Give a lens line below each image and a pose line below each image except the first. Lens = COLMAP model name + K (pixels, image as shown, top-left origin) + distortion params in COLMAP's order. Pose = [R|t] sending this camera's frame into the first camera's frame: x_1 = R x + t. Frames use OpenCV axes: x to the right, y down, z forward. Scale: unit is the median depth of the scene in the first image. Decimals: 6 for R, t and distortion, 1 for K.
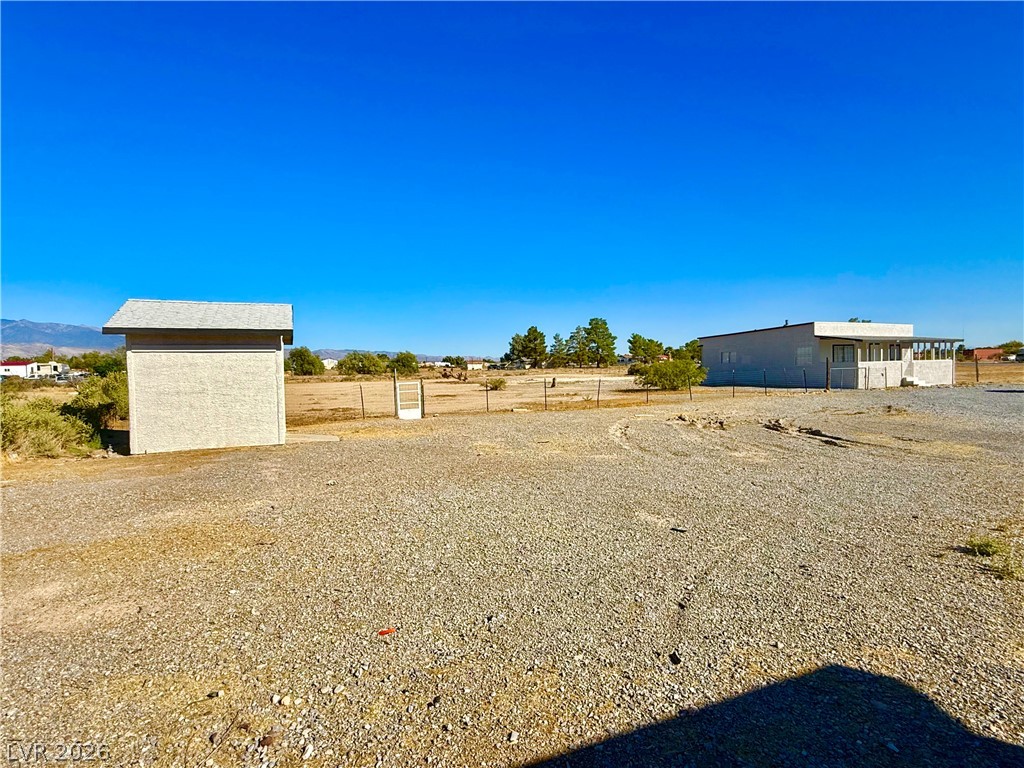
lens RADIAL K [[536.4, 0, 516.0], [0, 536.4, 385.9], [0, 0, 1]] dist [-0.001249, -0.000578]
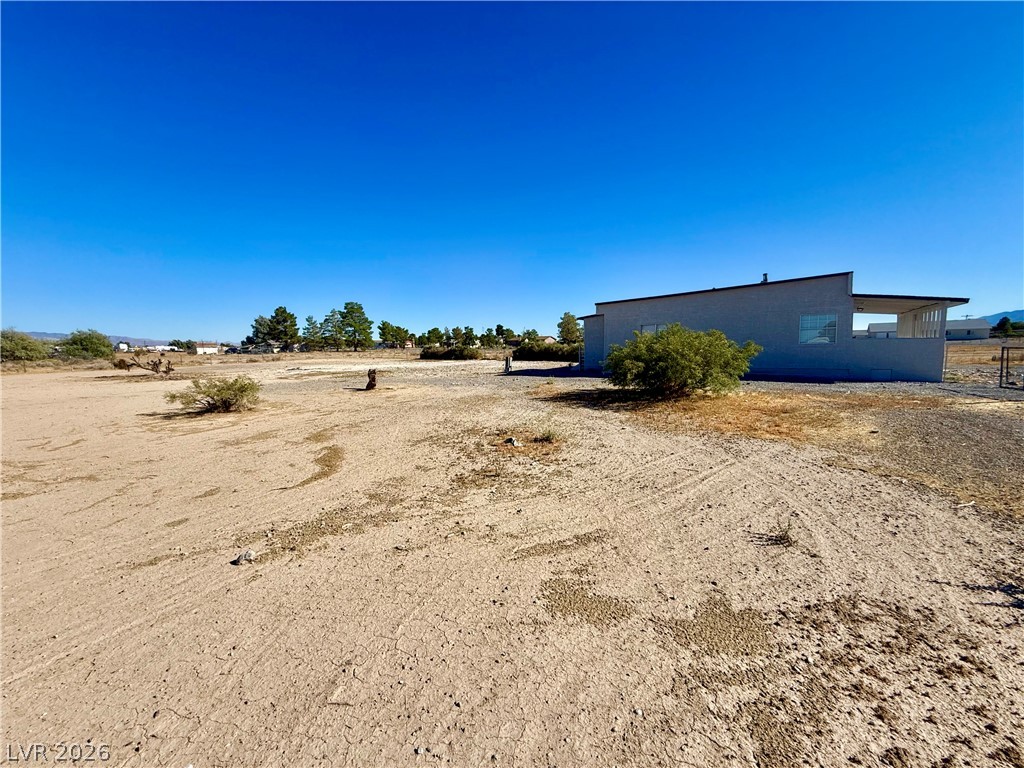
lens RADIAL K [[410.4, 0, 511.7], [0, 410.4, 388.8], [0, 0, 1]] dist [-0.000649, -0.000312]
pose [[0.852541, -0.049371, 0.520323, -0.004235], [0.020186, 0.997896, 0.061611, -0.005116], [-0.522270, -0.042023, 0.851744, 0.174707]]
